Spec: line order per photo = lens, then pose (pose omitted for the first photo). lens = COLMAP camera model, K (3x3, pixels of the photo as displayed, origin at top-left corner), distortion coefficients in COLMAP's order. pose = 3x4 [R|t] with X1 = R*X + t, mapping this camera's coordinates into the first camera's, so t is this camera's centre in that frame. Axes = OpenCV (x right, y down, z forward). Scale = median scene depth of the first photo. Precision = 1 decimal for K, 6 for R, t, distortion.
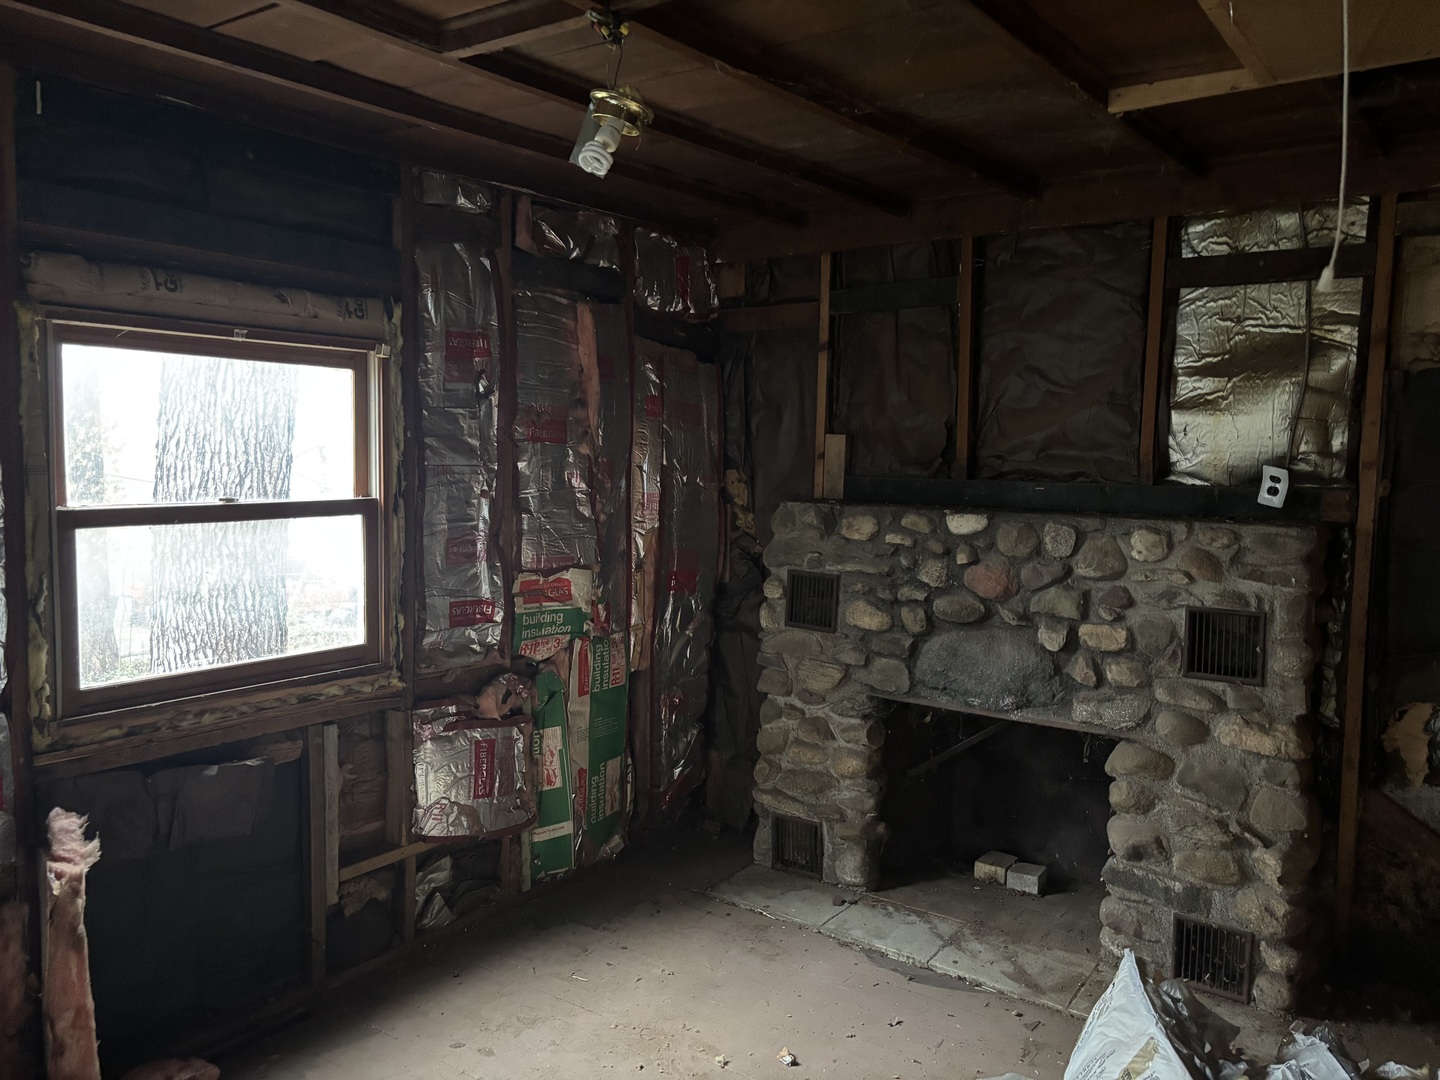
lens RADIAL K [[1098.4, 0, 720.0], [0, 1098.4, 540.0], [0, 0, 1]] dist [0.069667, -0.091658]
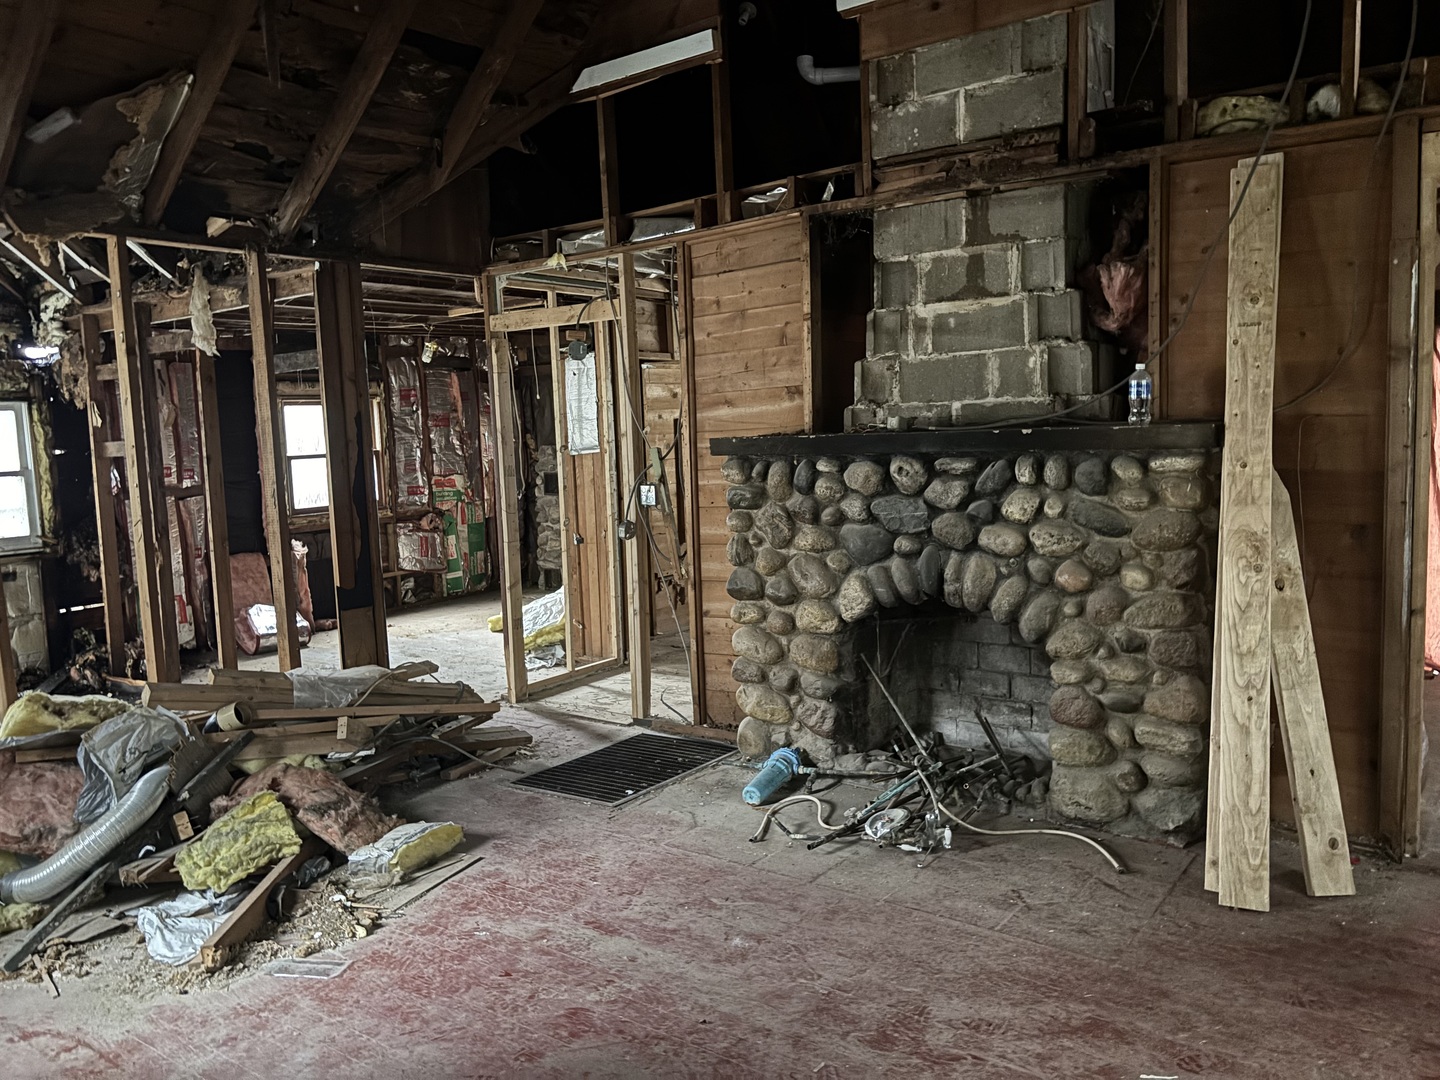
lens RADIAL K [[1098.4, 0, 720.0], [0, 1098.4, 540.0], [0, 0, 1]] dist [0.069667, -0.091658]
pose [[0.998651, -0.051106, -0.009182, 0.538497], [0.051368, 0.998197, 0.031039, 0.139475], [0.007579, -0.031469, 0.999476, -1.709664]]
